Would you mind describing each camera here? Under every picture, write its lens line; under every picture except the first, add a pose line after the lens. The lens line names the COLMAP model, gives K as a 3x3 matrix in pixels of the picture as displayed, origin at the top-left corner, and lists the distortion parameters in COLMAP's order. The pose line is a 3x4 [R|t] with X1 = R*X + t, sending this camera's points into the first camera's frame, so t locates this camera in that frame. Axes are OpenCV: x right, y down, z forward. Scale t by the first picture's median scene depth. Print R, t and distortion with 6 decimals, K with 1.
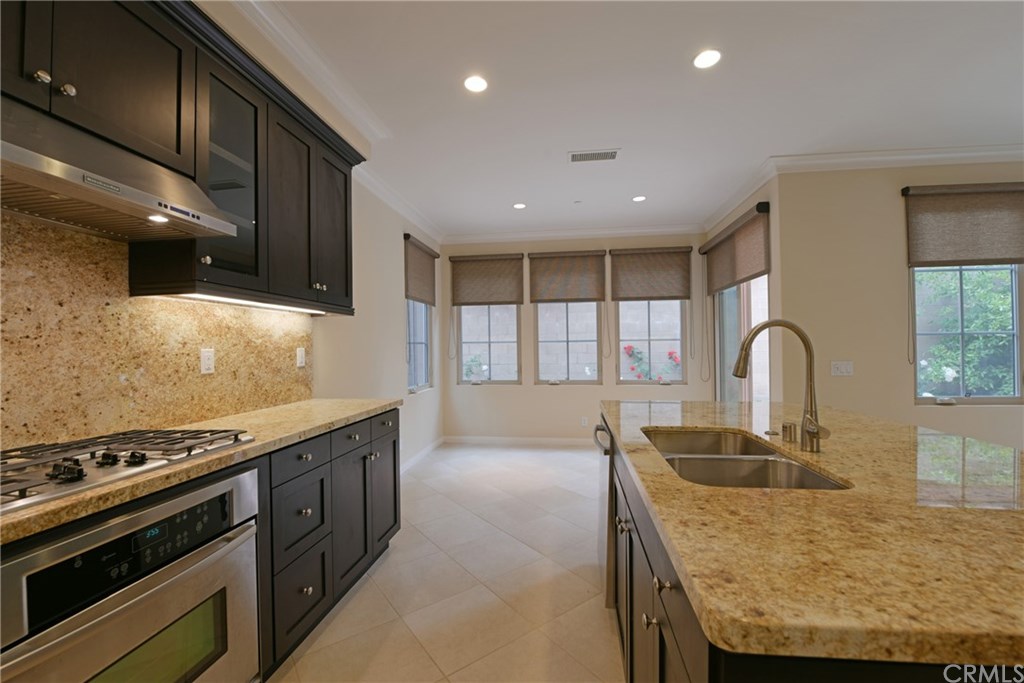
lens RADIAL K [[415.6, 0, 515.7], [0, 415.6, 344.4], [0, 0, 1]] dist [-0.016140, -0.002511]
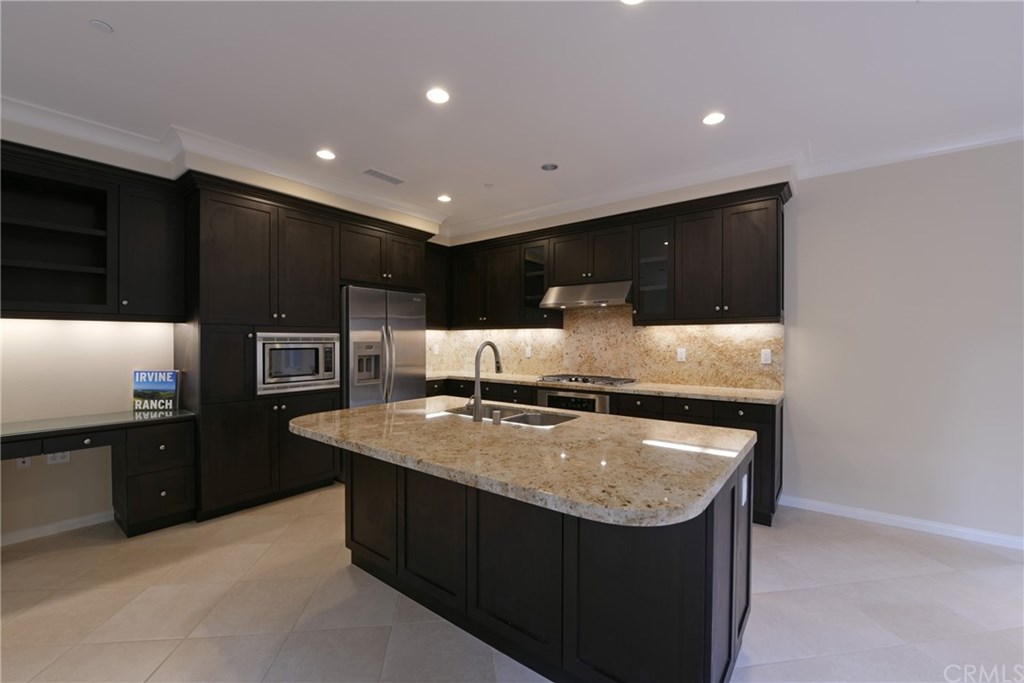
lens RADIAL K [[415.6, 0, 514.8], [0, 415.6, 345.0], [0, 0, 1]] dist [-0.016140, -0.002511]
pose [[-0.498681, 0.018993, -0.866577, 0.838135], [0.011407, 0.999817, 0.015349, -0.028620], [0.866710, -0.002231, -0.498807, 0.790834]]
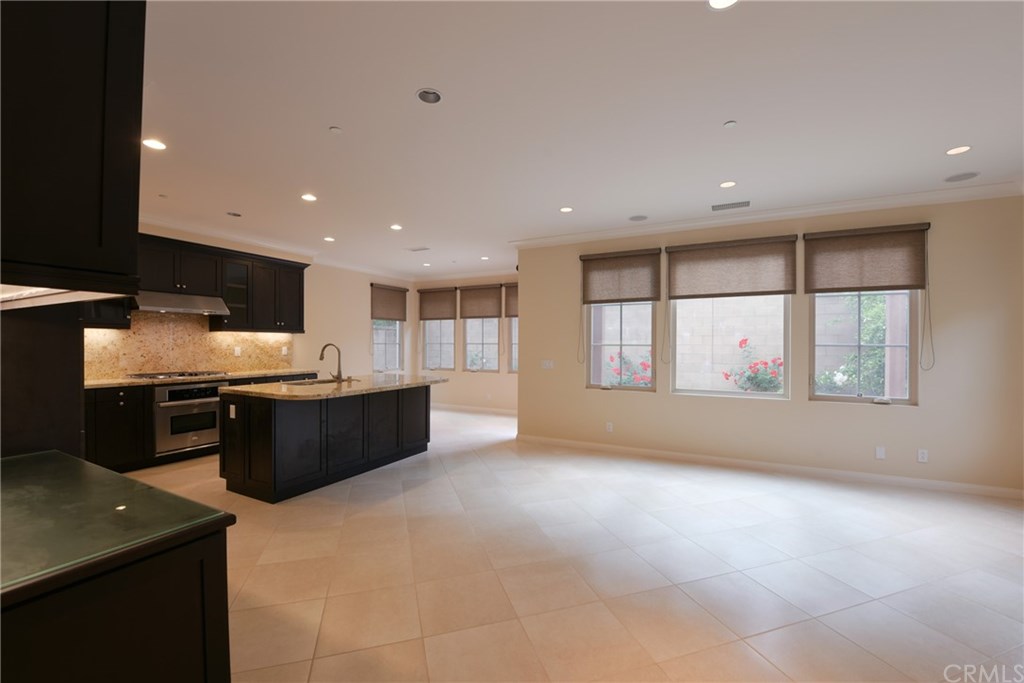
lens RADIAL K [[415.6, 0, 517.4], [0, 415.6, 345.0], [0, 0, 1]] dist [-0.016140, -0.002511]
pose [[0.942911, 0.017704, -0.332574, 1.274877], [-0.013293, 0.999791, 0.015534, -0.047543], [0.332779, -0.010226, 0.942949, -0.668133]]
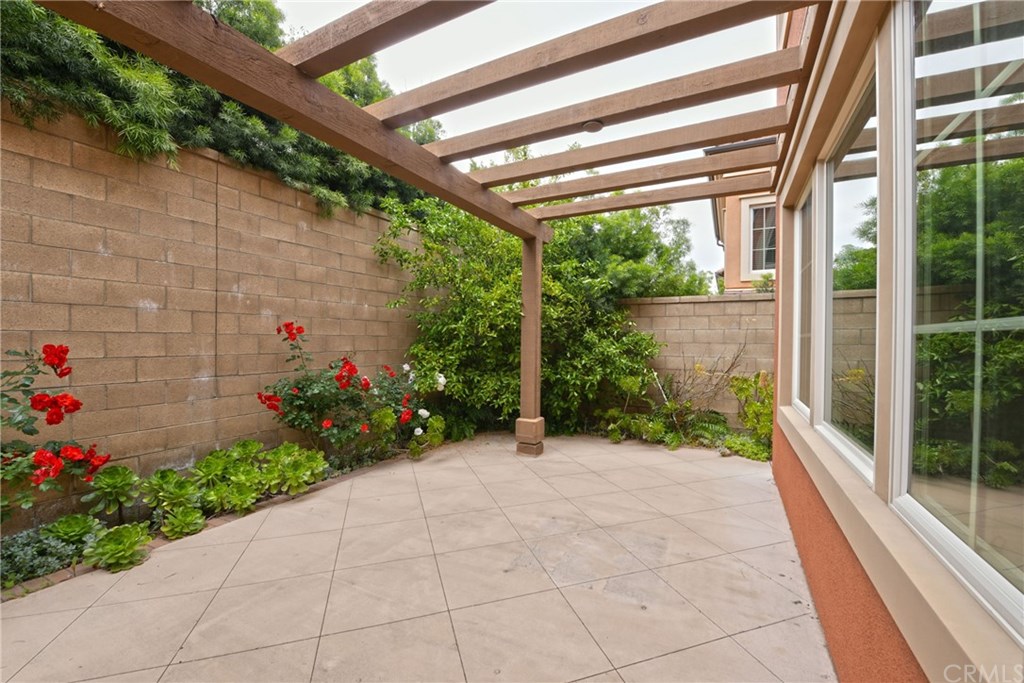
lens RADIAL K [[415.6, 0, 514.9], [0, 415.6, 346.9], [0, 0, 1]] dist [-0.016140, -0.002511]
pose [[0.336084, -0.000911, 0.941831, 0.734392], [-0.018022, 0.999810, 0.007399, -0.007666], [-0.941659, -0.019460, 0.336004, 1.226425]]
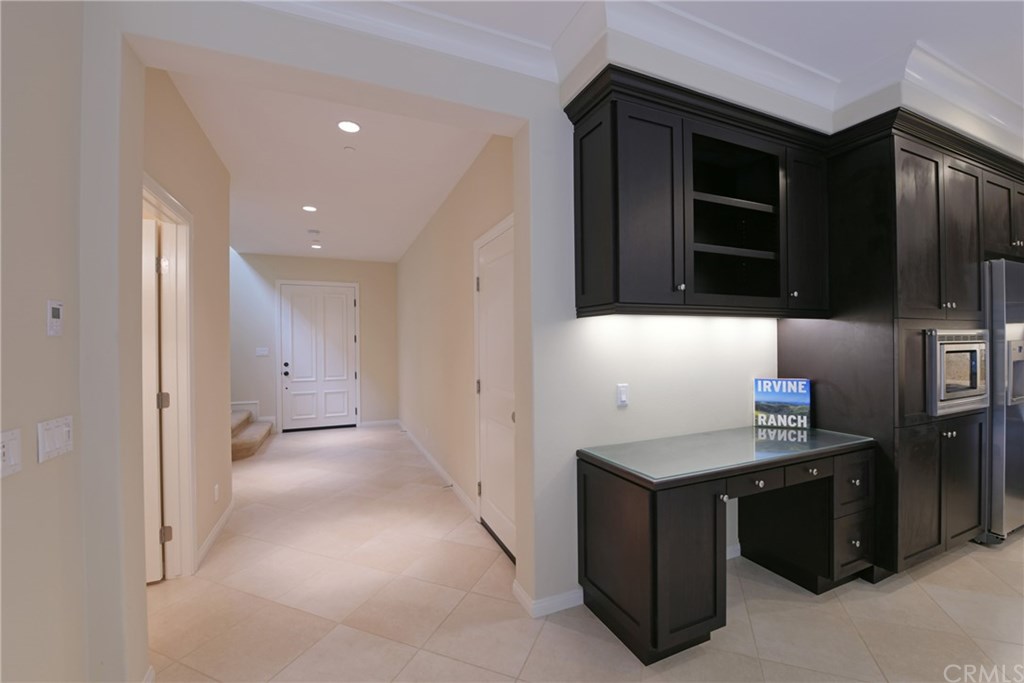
lens RADIAL K [[415.6, 0, 507.7], [0, 415.6, 344.0], [0, 0, 1]] dist [-0.016140, -0.002511]
pose [[-0.857970, 0.021858, -0.513235, 1.284743], [0.024411, 0.999700, 0.001767, -0.043731], [0.513119, -0.011013, -0.858247, -0.033108]]
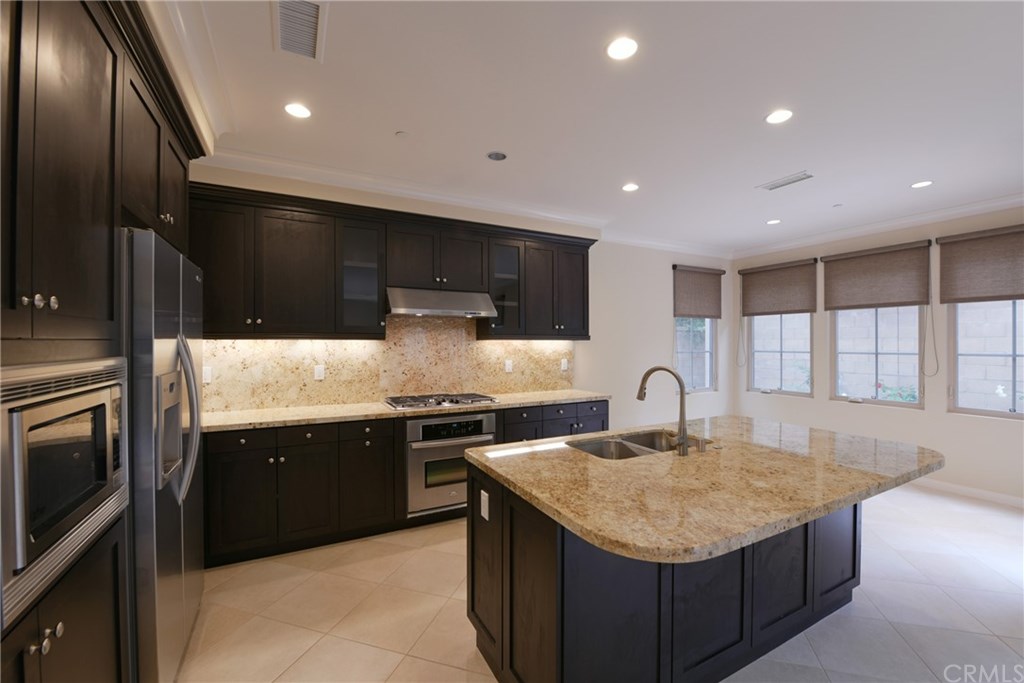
lens RADIAL K [[415.6, 0, 514.7], [0, 415.6, 344.2], [0, 0, 1]] dist [-0.016140, -0.002511]
pose [[0.581689, 0.013453, -0.813300, 0.636675], [-0.000014, 0.999863, 0.016529, -0.068029], [0.813411, -0.009603, 0.581610, -0.149203]]
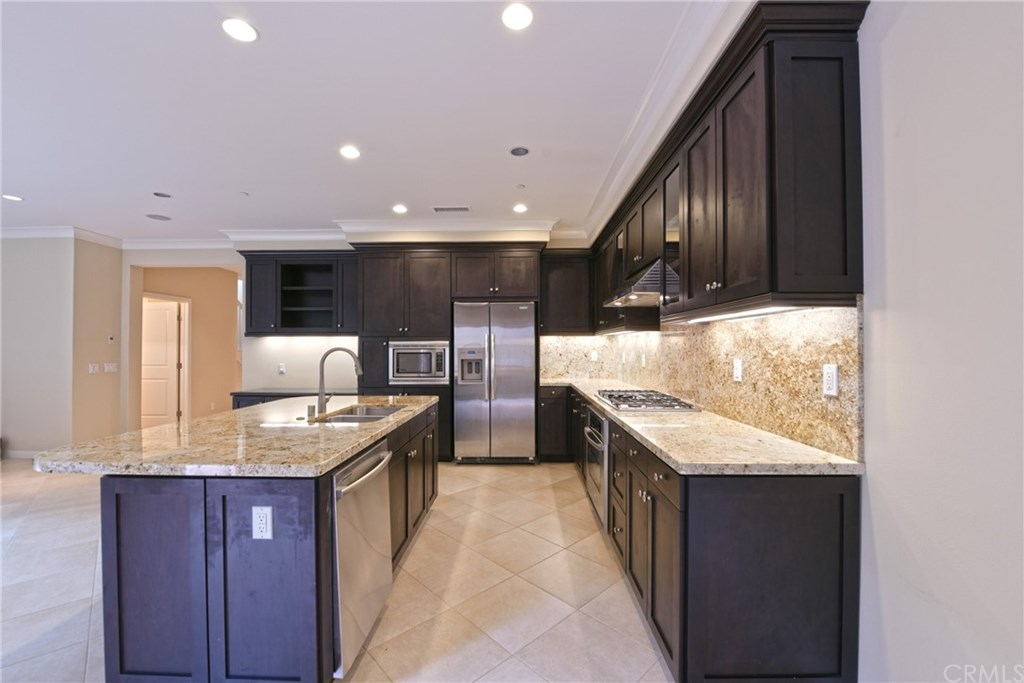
lens RADIAL K [[415.6, 0, 515.8], [0, 415.6, 344.6], [0, 0, 1]] dist [-0.016140, -0.002511]
pose [[-0.993285, 0.011272, -0.115142, -0.000518], [0.012843, 0.999834, -0.012911, -0.014693], [0.114977, -0.014303, -0.993265, 1.264120]]
